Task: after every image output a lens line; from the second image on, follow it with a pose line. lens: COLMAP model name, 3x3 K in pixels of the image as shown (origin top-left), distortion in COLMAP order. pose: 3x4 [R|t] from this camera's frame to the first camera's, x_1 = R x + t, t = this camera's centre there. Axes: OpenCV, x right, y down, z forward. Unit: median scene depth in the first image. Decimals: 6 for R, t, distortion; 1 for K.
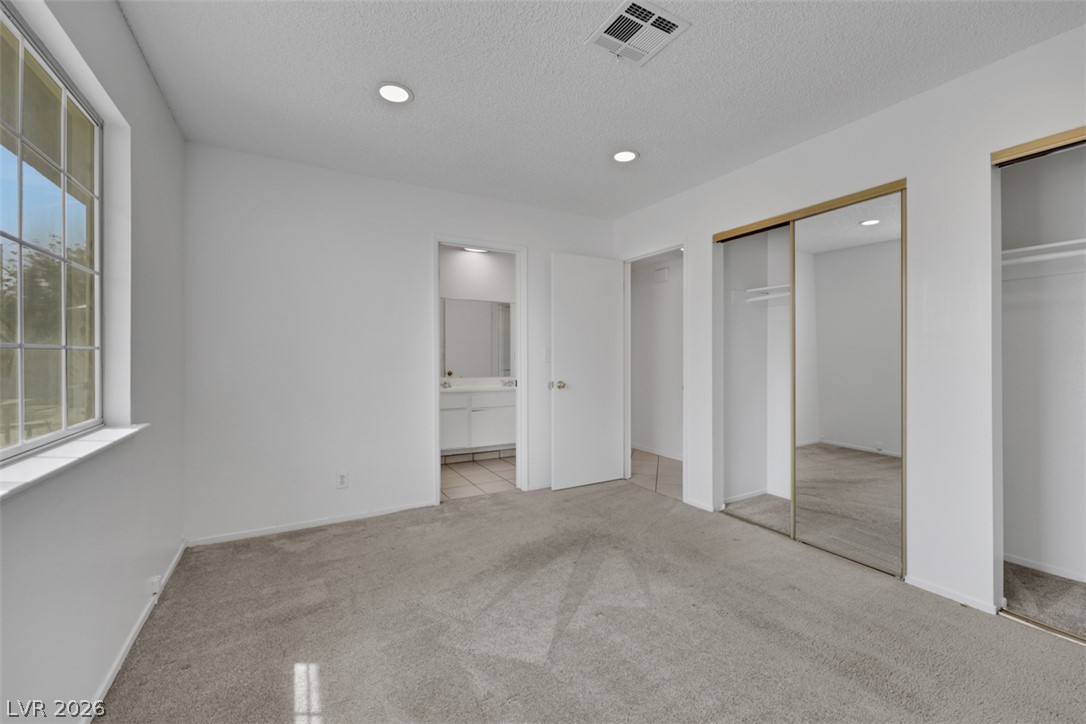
lens RADIAL K [[456.8, 0, 548.9], [0, 456.8, 356.6], [0, 0, 1]] dist [0.003284, -0.000716]
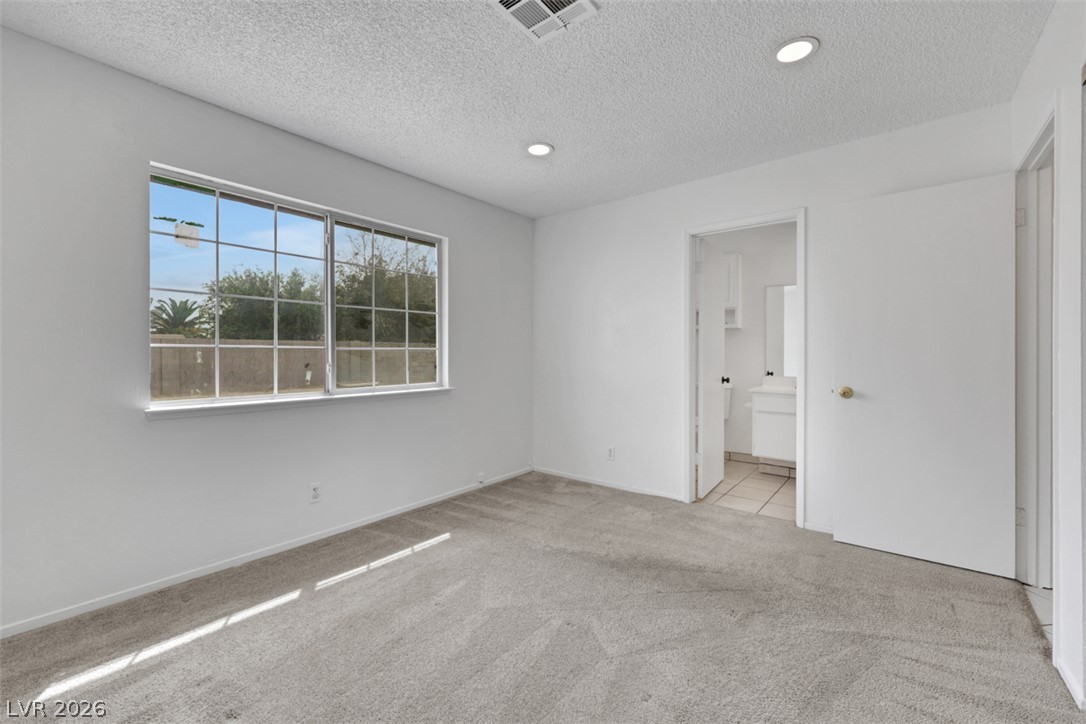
lens RADIAL K [[456.8, 0, 537.8], [0, 456.8, 353.9], [0, 0, 1]] dist [0.003284, -0.000716]
pose [[0.346988, 0.001233, -0.937869, 0.731900], [0.003029, 0.999992, 0.002435, 0.000658], [0.937865, -0.003686, 0.346981, 0.456813]]
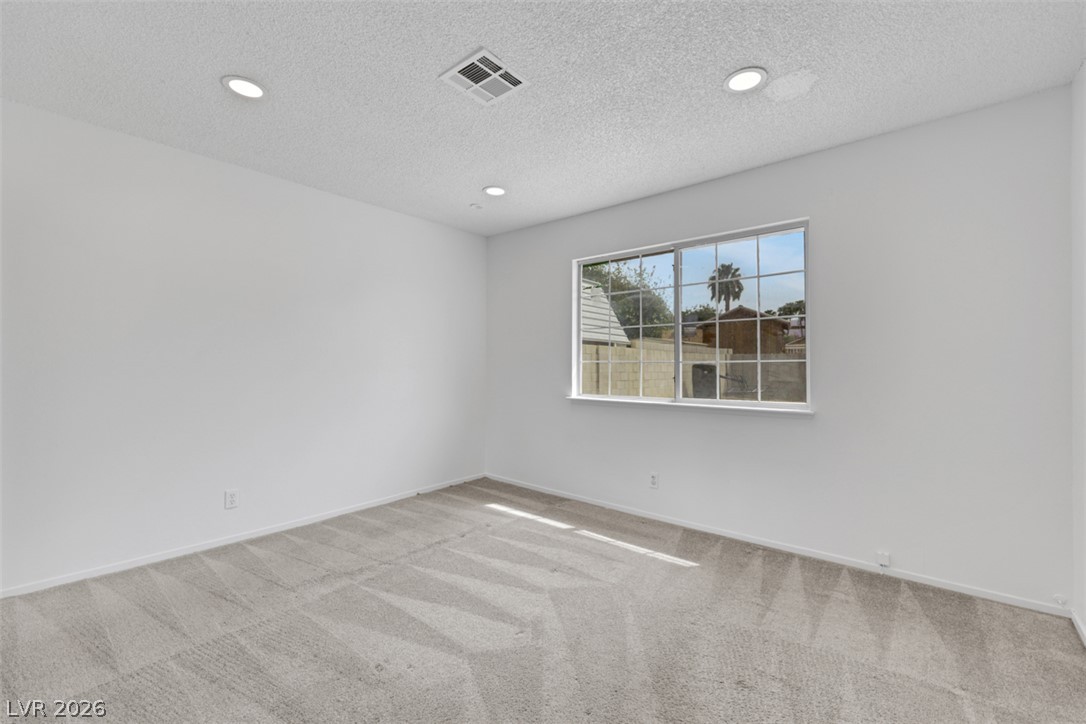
lens RADIAL K [[456.8, 0, 543.5], [0, 456.8, 355.0], [0, 0, 1]] dist [0.003284, -0.000716]
pose [[-0.946056, -0.012466, -0.323763, 0.283026], [-0.003583, 0.999601, -0.028017, 0.007265], [0.323983, -0.025345, -0.945723, 1.453091]]
